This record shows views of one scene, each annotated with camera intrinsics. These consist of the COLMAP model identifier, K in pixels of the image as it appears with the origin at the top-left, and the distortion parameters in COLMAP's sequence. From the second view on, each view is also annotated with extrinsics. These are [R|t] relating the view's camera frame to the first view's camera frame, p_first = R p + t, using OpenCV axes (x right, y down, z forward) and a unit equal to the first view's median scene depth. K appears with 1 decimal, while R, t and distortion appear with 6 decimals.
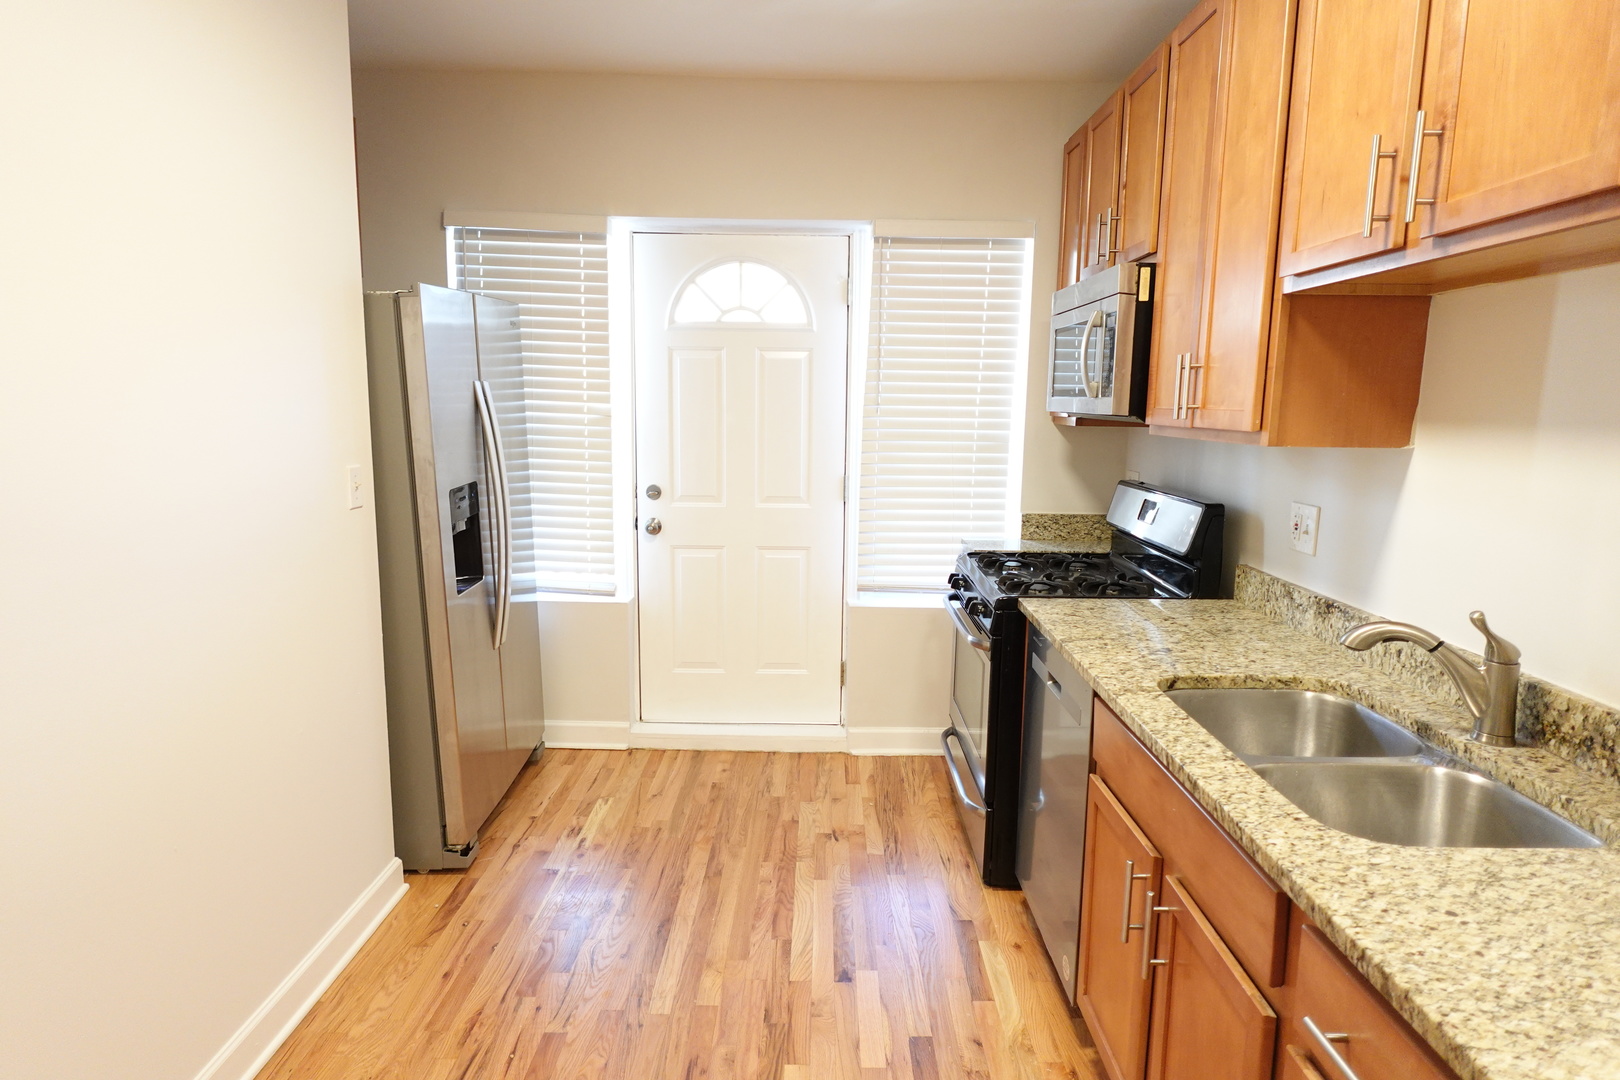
lens RADIAL K [[916.3, 0, 812.2], [0, 916.3, 541.0], [0, 0, 1]] dist [-0.008814, 0.009503]
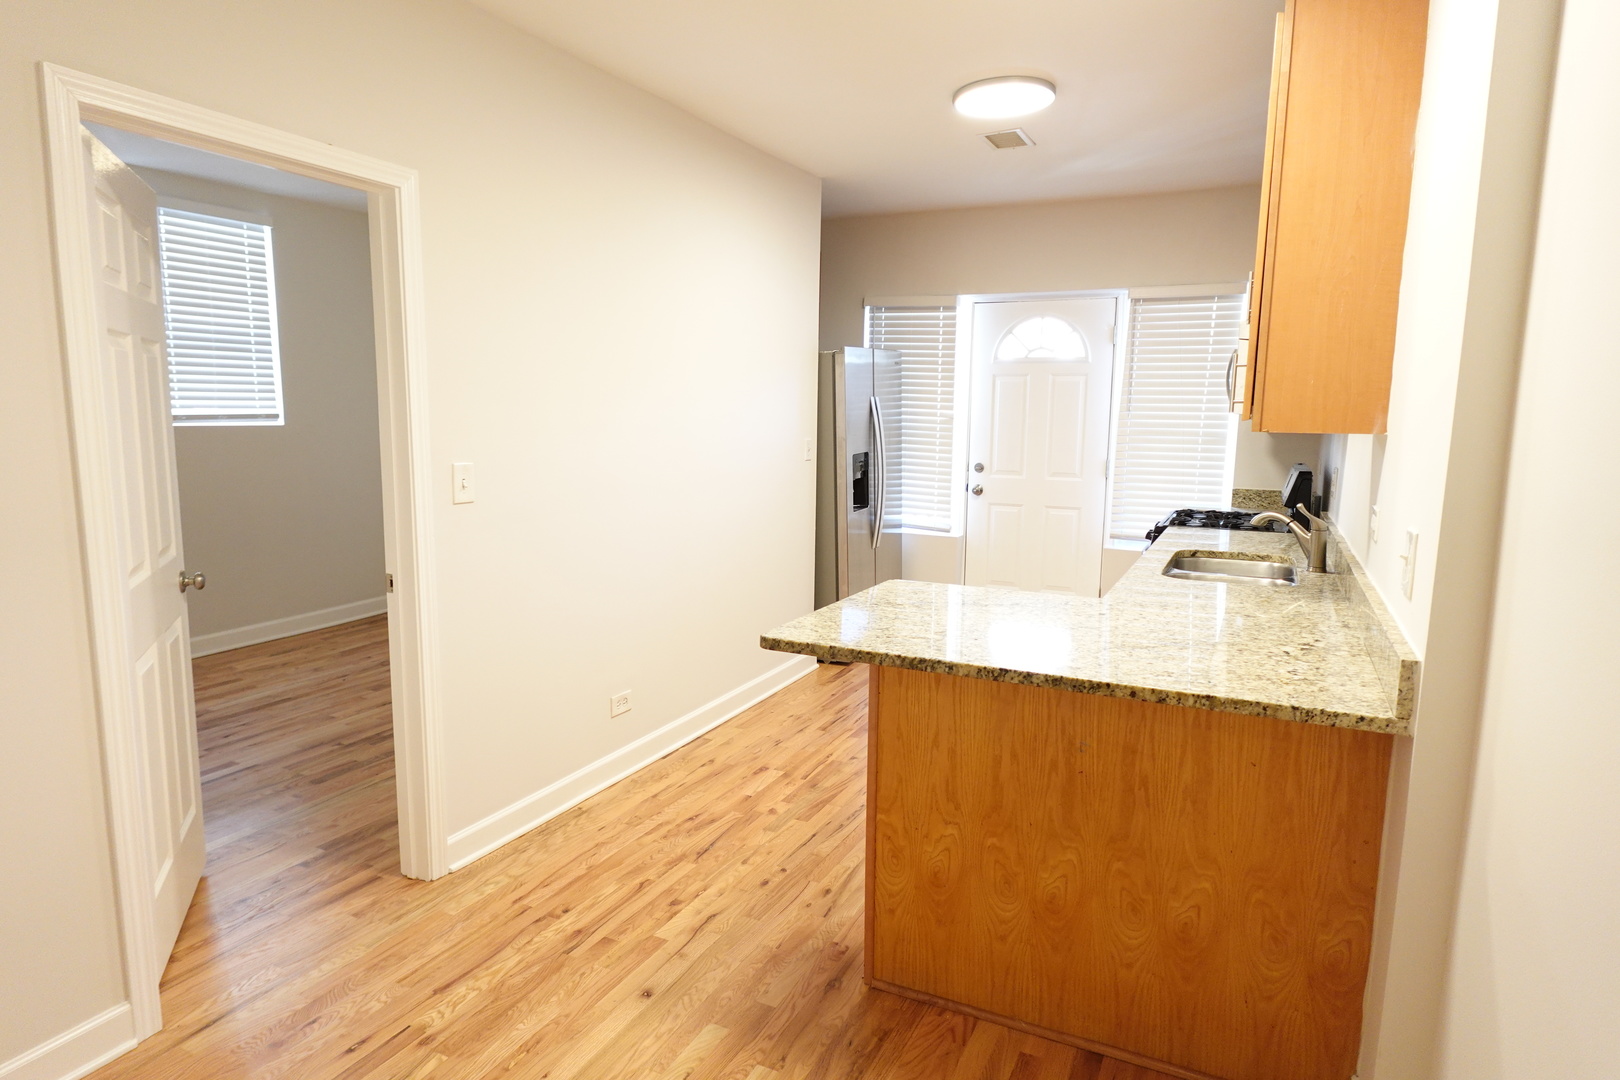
lens RADIAL K [[916.3, 0, 810.2], [0, 916.3, 537.4], [0, 0, 1]] dist [-0.008814, 0.009503]
pose [[0.899454, 0.057737, -0.433185, 0.276694], [-0.067627, 0.997683, -0.007442, 0.106040], [0.431751, 0.035989, 0.901274, -0.575491]]
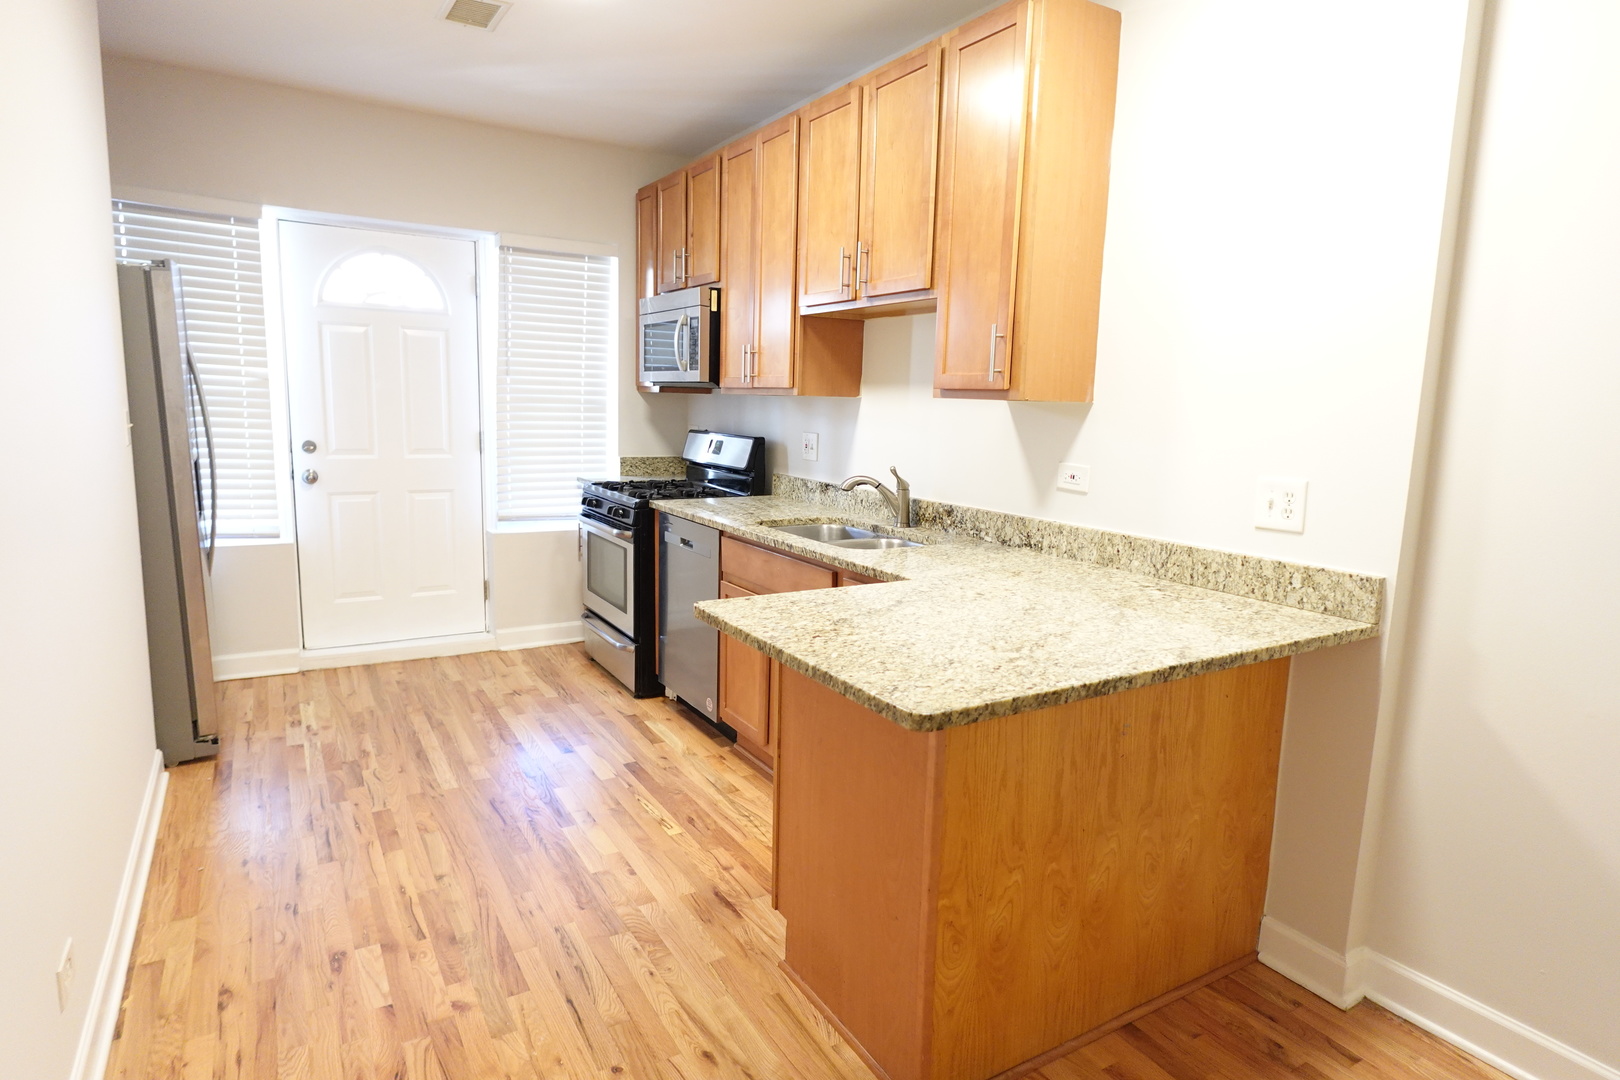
lens RADIAL K [[916.3, 0, 811.9], [0, 916.3, 540.7], [0, 0, 1]] dist [-0.008814, 0.009503]
pose [[0.852943, -0.068578, 0.517480, -0.263313], [0.062736, 0.997614, 0.028802, 0.079382], [-0.518221, 0.007898, 0.855210, -0.348679]]
